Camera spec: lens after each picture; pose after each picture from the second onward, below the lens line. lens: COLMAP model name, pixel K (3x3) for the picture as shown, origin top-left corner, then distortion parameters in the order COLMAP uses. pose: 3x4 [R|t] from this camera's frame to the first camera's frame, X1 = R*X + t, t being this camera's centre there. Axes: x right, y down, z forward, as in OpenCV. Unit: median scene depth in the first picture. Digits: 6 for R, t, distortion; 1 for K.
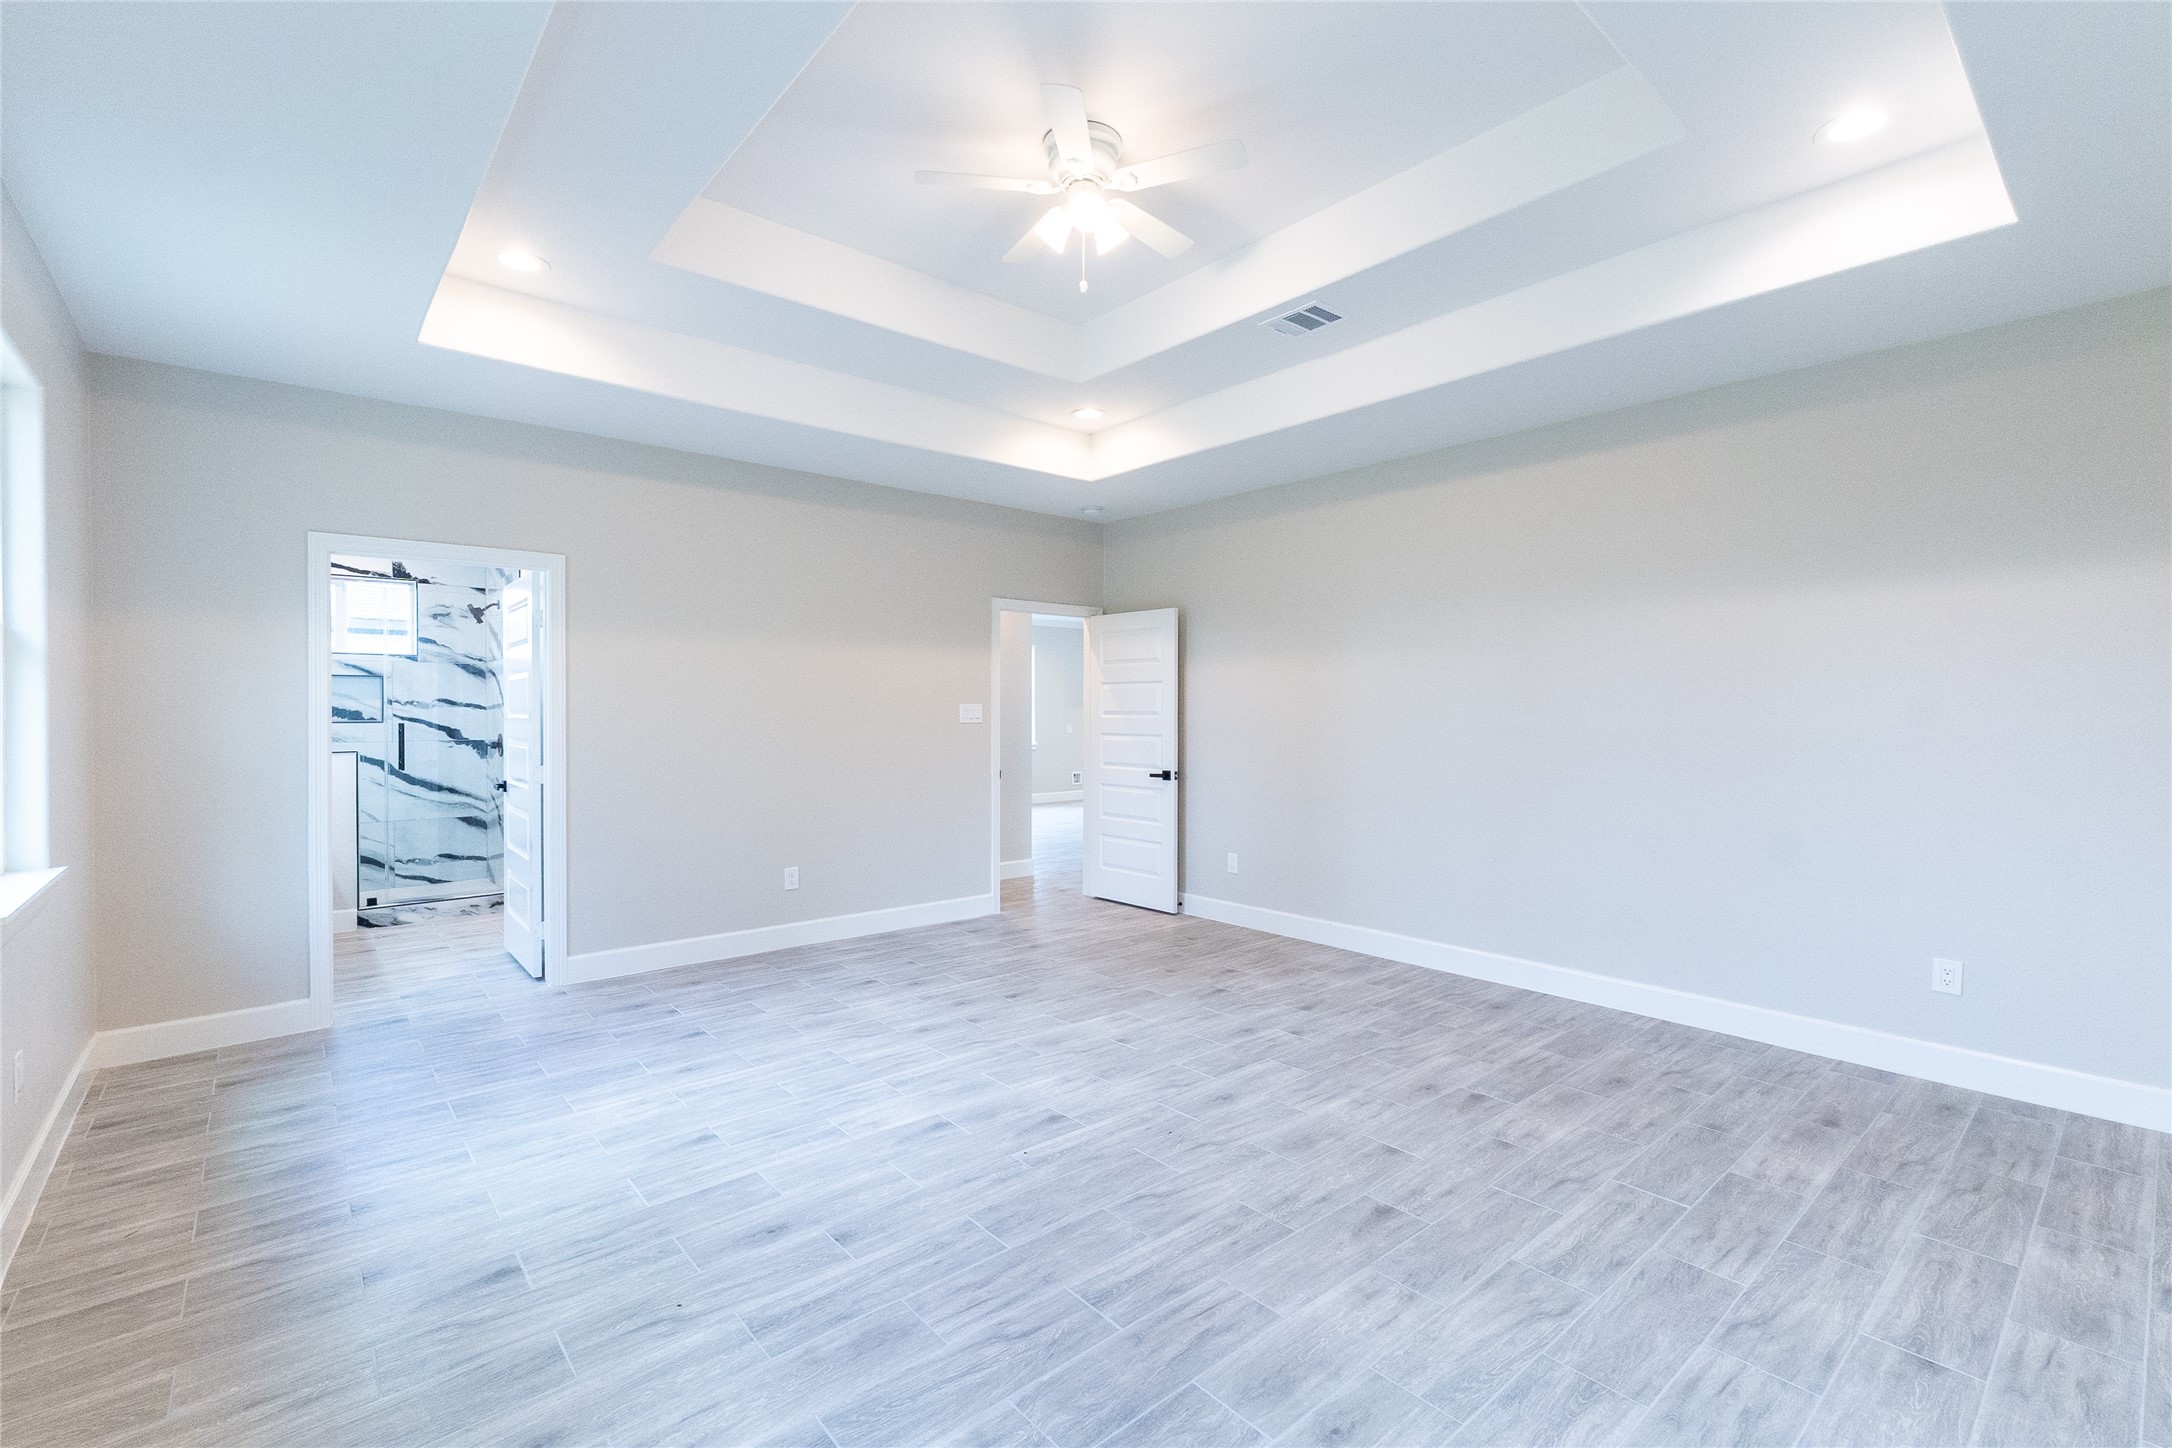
lens RADIAL K [[923.8, 0, 1070.3], [0, 923.8, 716.0], [0, 0, 1]] dist [0.006114, 0.000877]
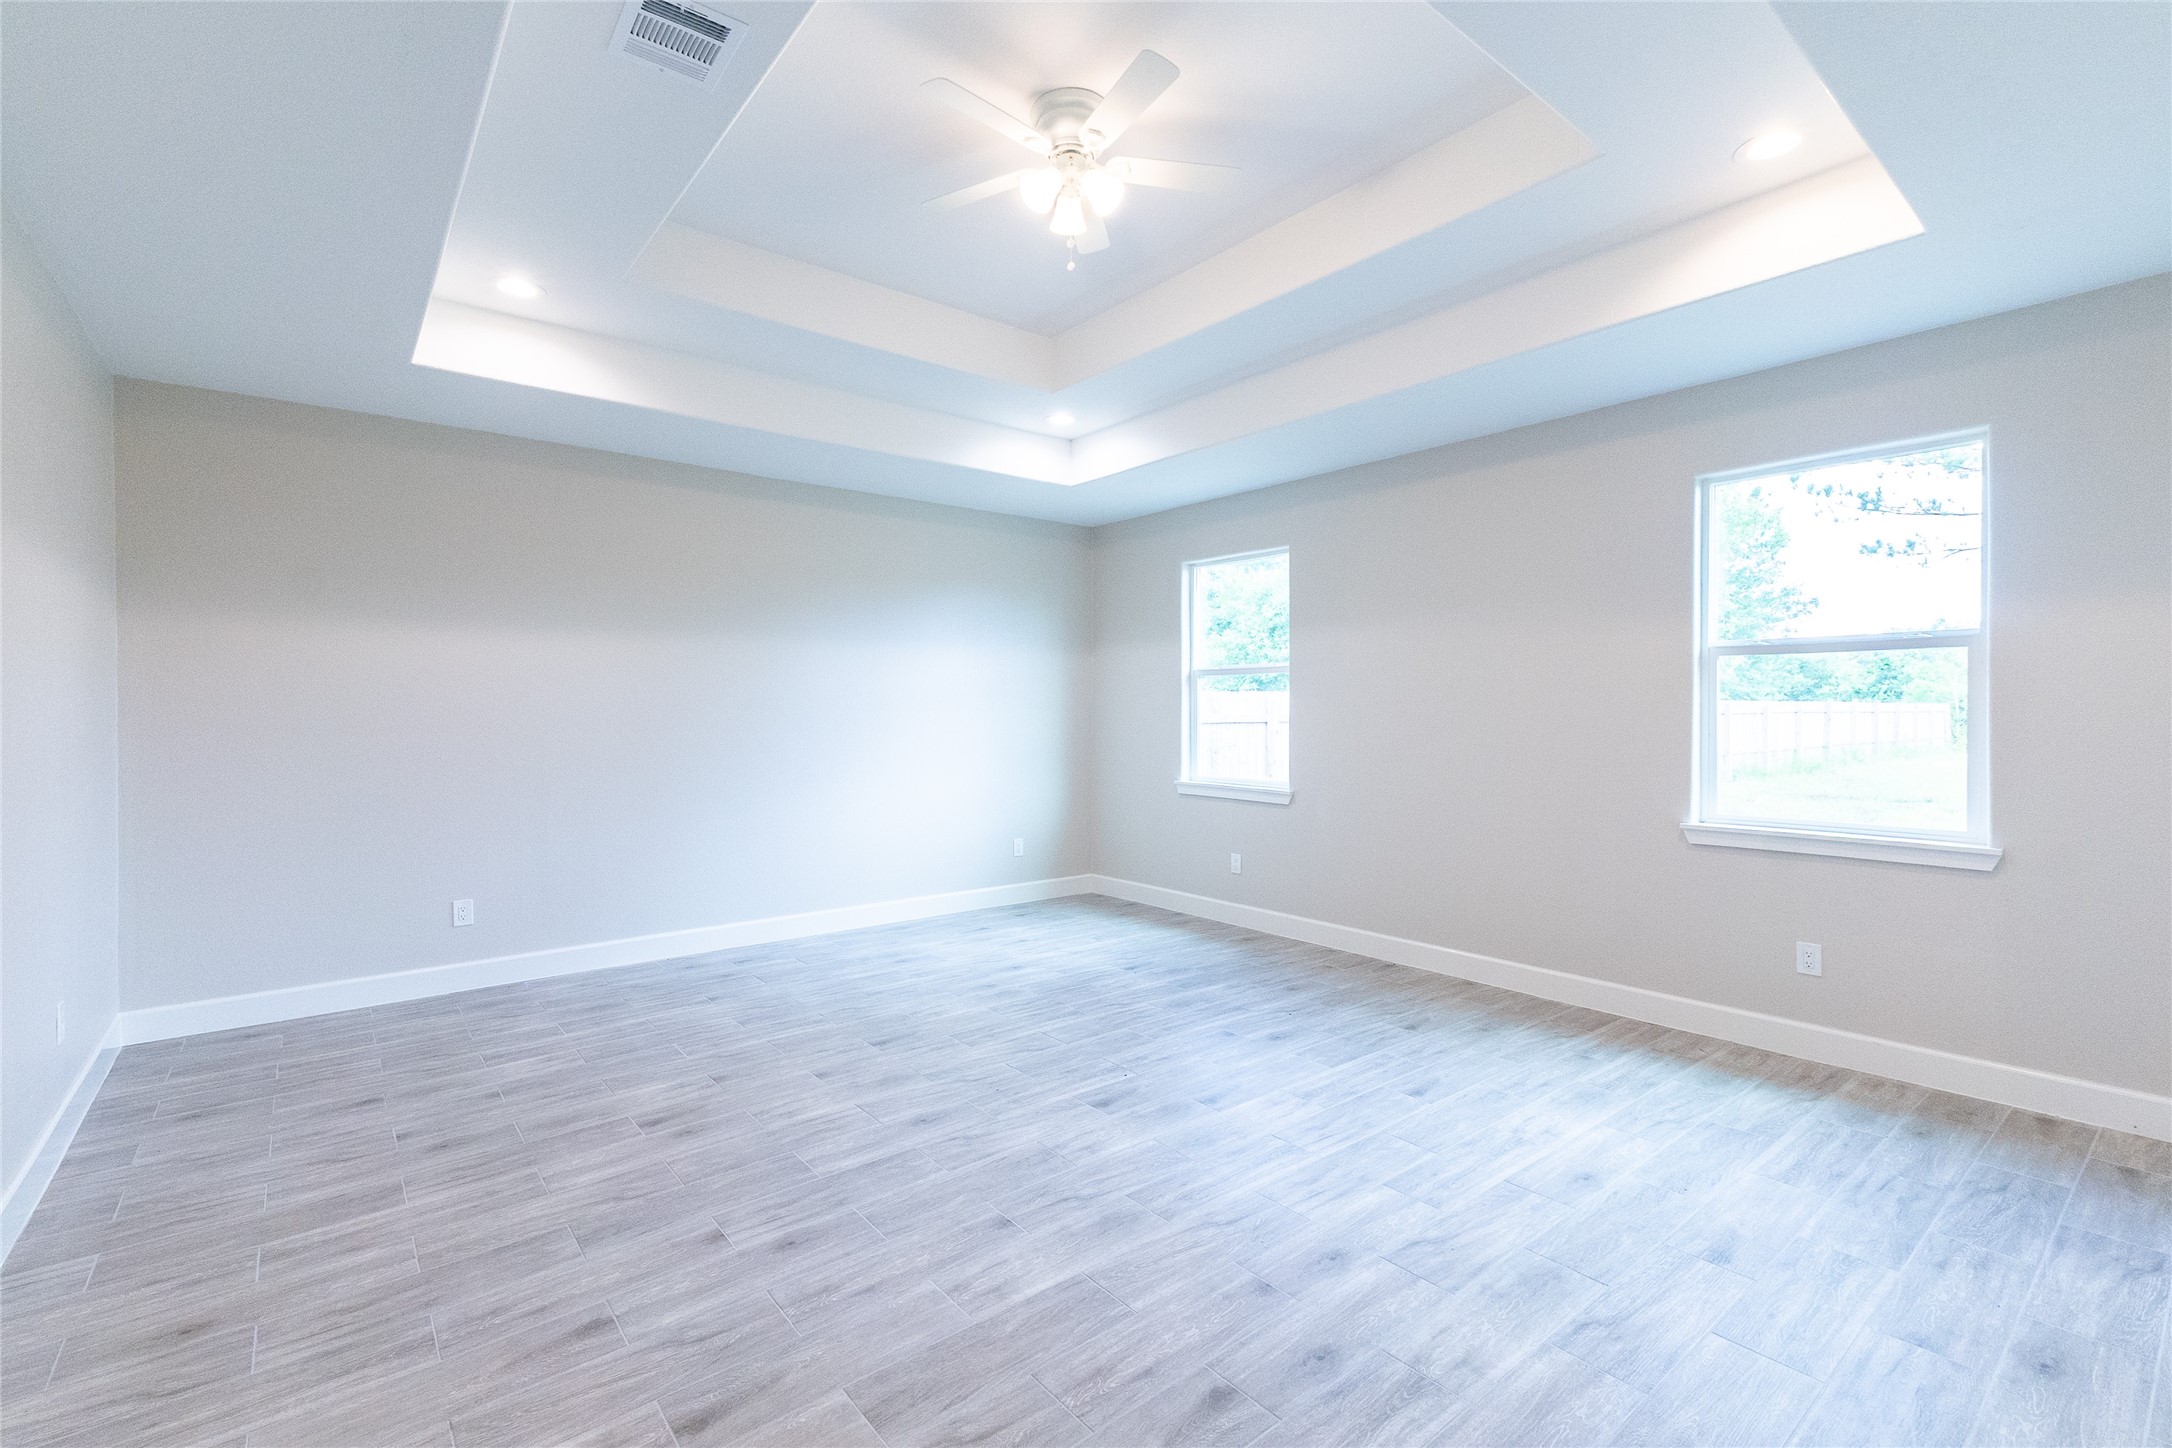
lens RADIAL K [[923.8, 0, 1110.5], [0, 923.8, 704.1], [0, 0, 1]] dist [0.006114, 0.000877]
pose [[-0.999916, 0.001193, -0.012910, -0.011035], [0.001229, 0.999995, -0.002754, -0.008293], [0.012906, -0.002770, -0.999913, 1.800603]]
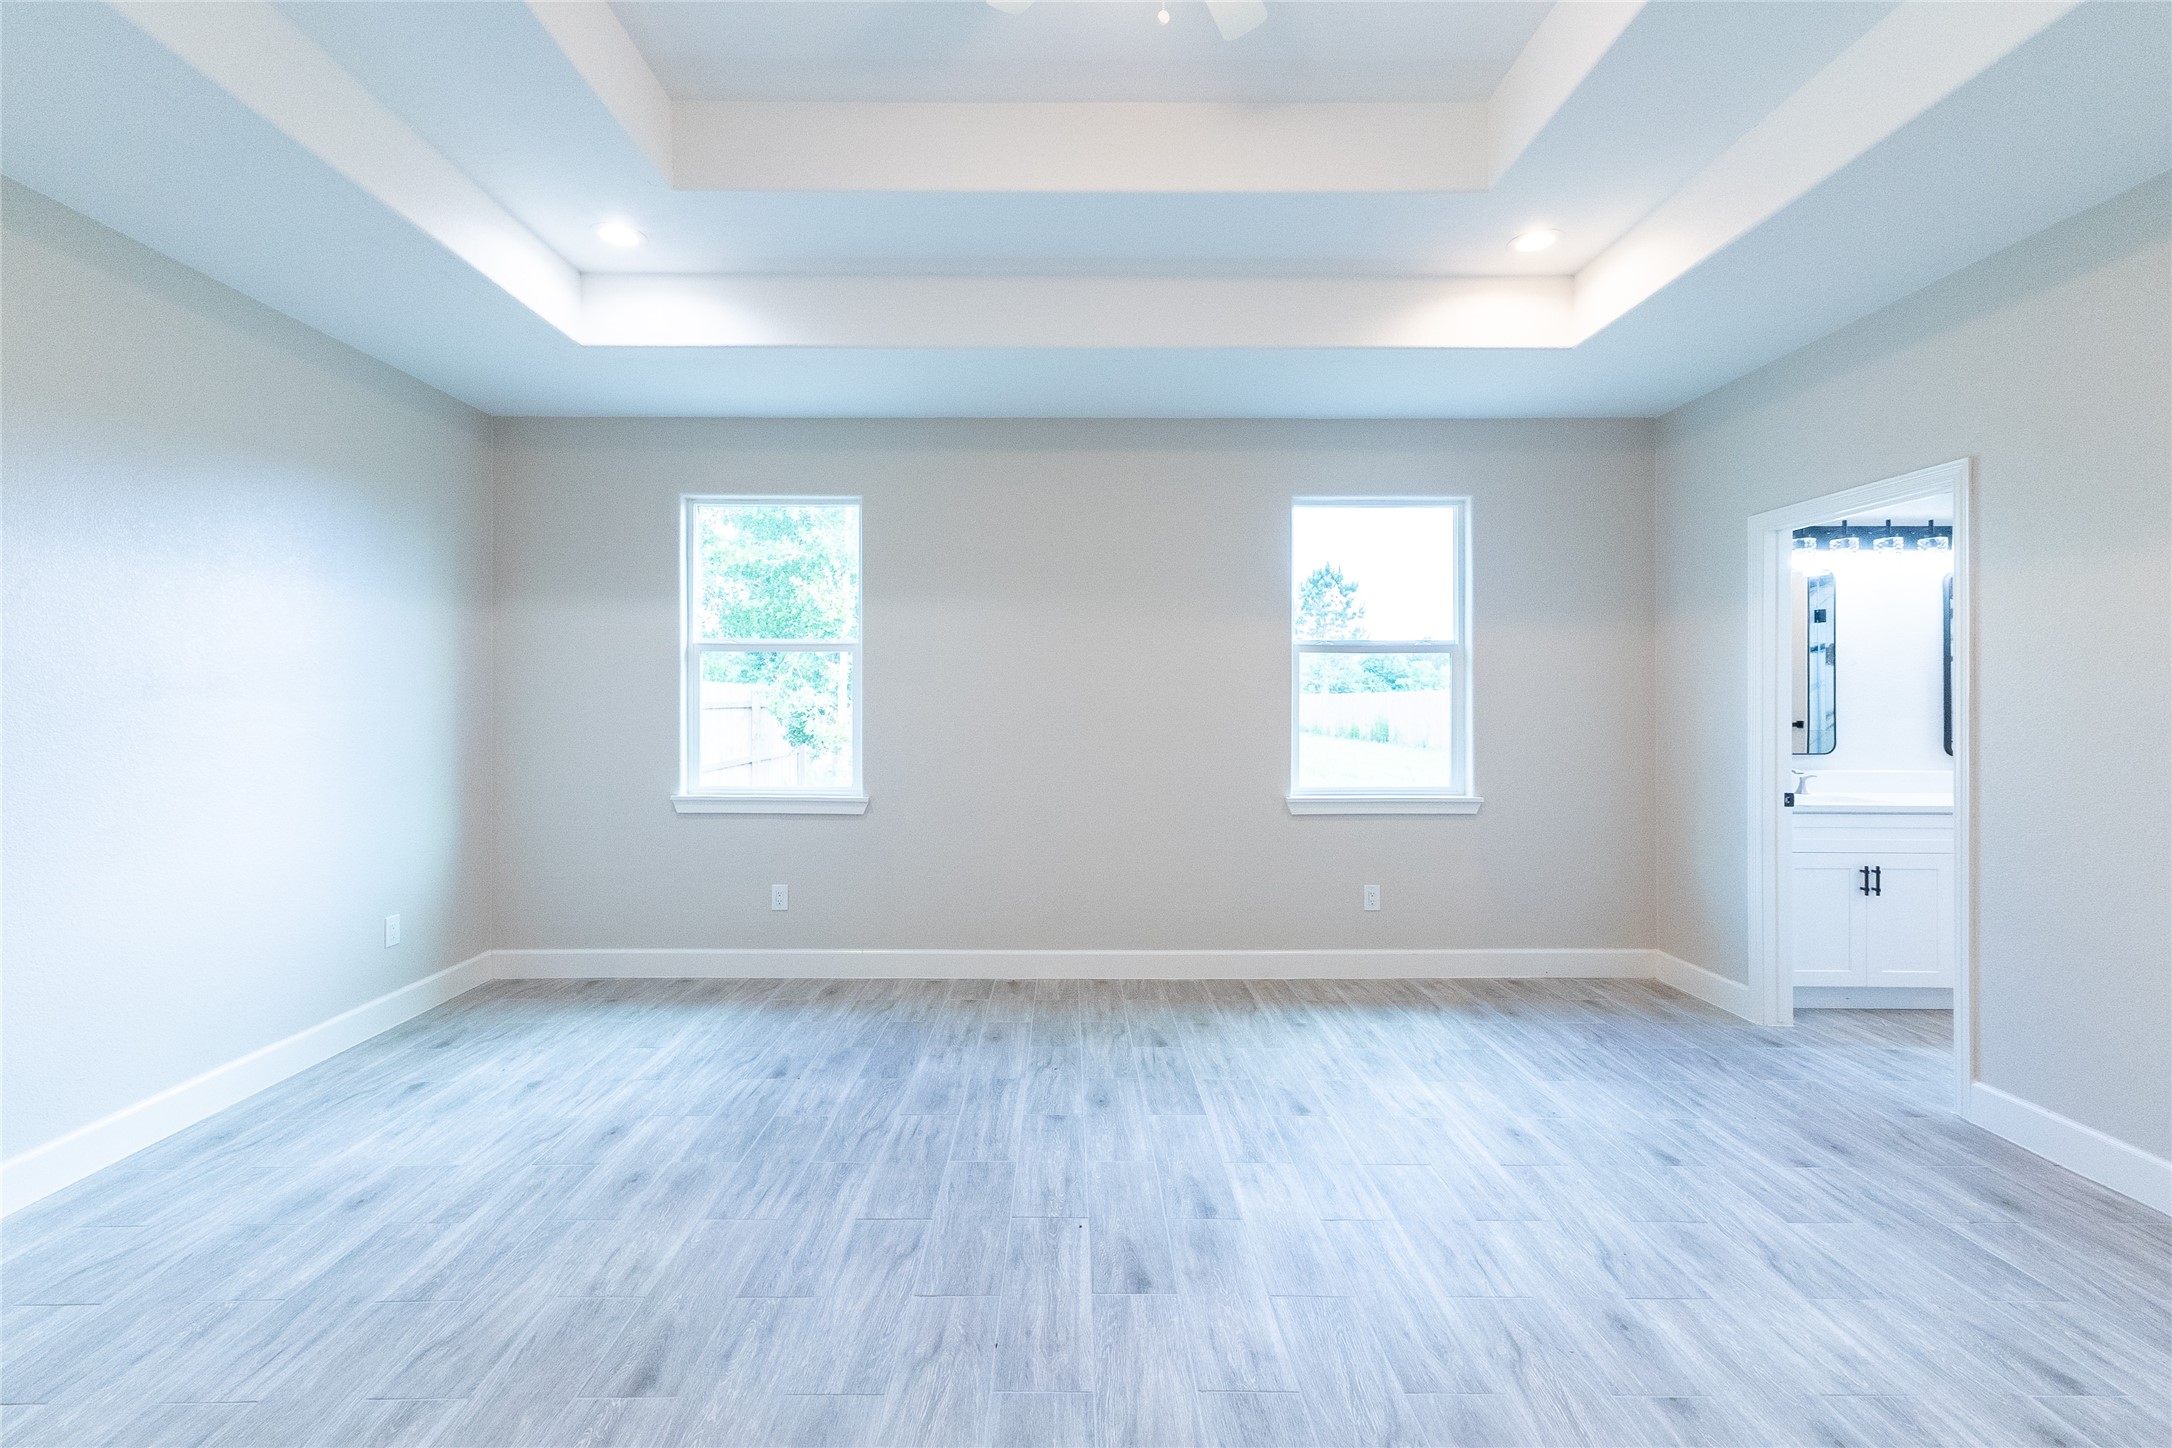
lens RADIAL K [[923.8, 0, 1047.8], [0, 923.8, 699.7], [0, 0, 1]] dist [0.006114, 0.000877]
pose [[-0.640432, 0.002475, -0.768011, 0.502313], [-0.004340, 0.999967, 0.006842, -0.010768], [0.768002, 0.007714, -0.640401, 1.232207]]
